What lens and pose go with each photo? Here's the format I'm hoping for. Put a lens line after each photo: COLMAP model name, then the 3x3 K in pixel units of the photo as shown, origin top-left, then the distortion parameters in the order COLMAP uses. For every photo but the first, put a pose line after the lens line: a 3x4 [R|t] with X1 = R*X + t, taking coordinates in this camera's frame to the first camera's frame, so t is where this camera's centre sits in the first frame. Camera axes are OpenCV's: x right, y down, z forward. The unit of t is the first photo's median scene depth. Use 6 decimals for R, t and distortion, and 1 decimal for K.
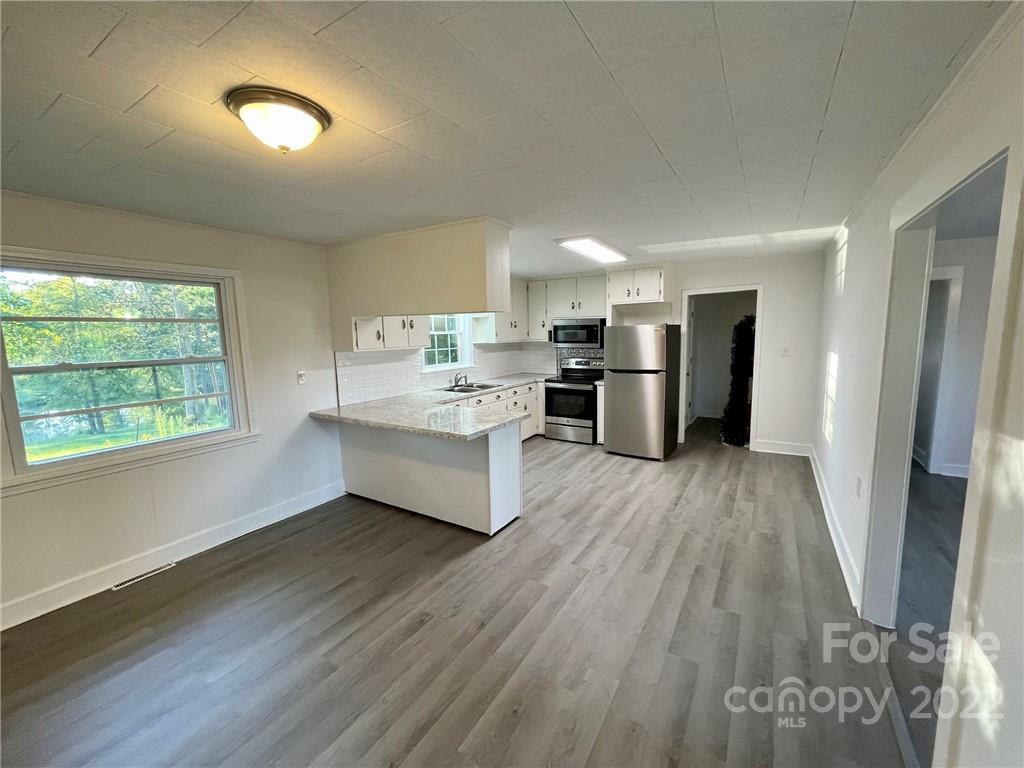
lens RADIAL K [[415.5, 0, 512.0], [0, 415.5, 384.0], [0, 0, 1]] dist [0.004097, 0.000533]
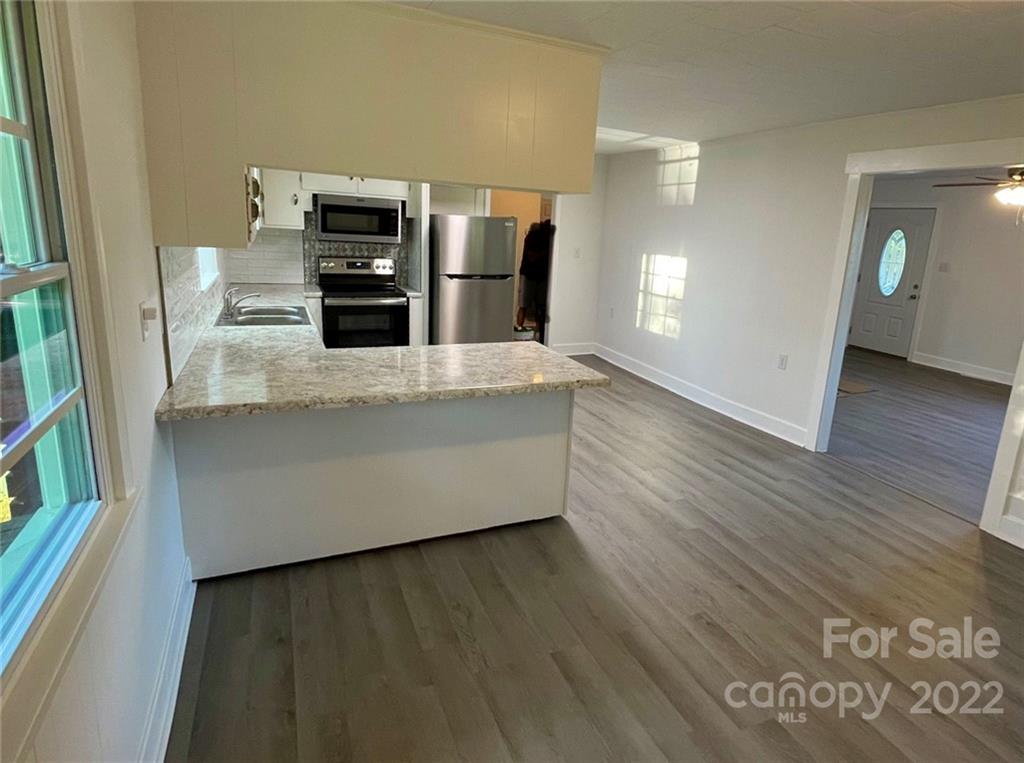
lens RADIAL K [[559.9, 0, 530.3], [0, 559.9, 350.9], [0, 0, 1]] dist [0.001140, 0.000232]
pose [[0.558224, -0.133913, 0.818812, -0.540248], [0.039027, 0.990034, 0.135309, -0.031434], [-0.828772, -0.043577, 0.557887, 0.338318]]
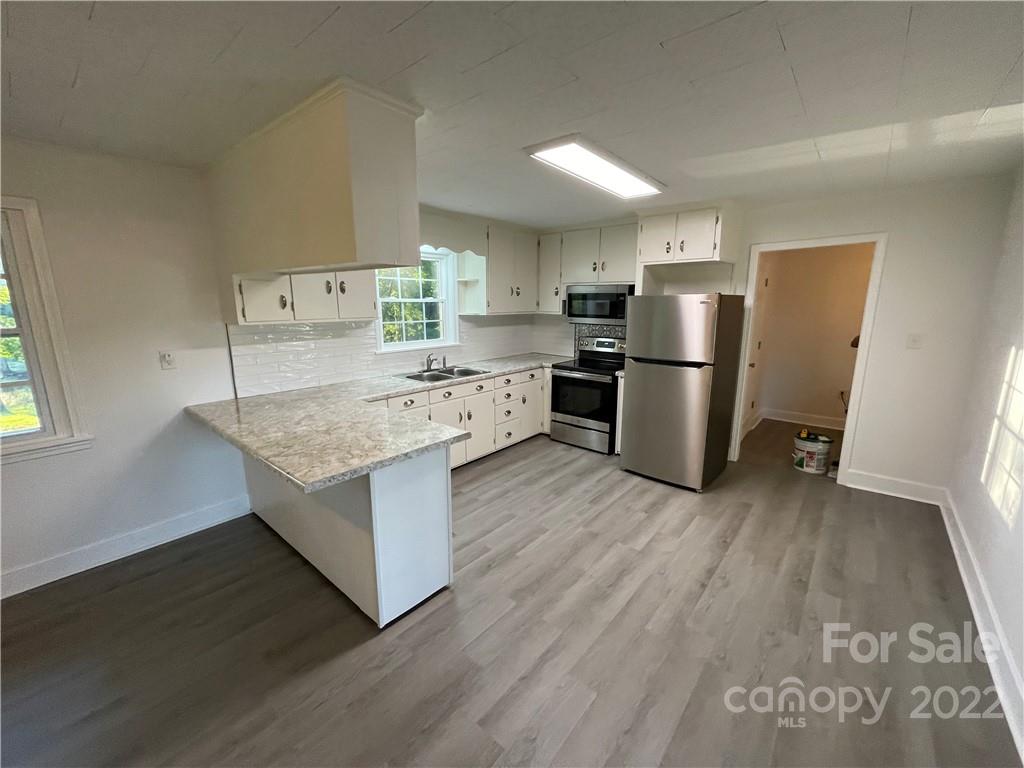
lens RADIAL K [[417.4, 0, 512.0], [0, 417.4, 384.0], [0, 0, 1]] dist [-0.009892, 0.009074]
pose [[0.989211, 0.047801, -0.138478, 0.139047], [-0.037400, 0.996348, 0.076760, -0.038494], [0.141642, -0.070753, 0.987386, 0.278563]]
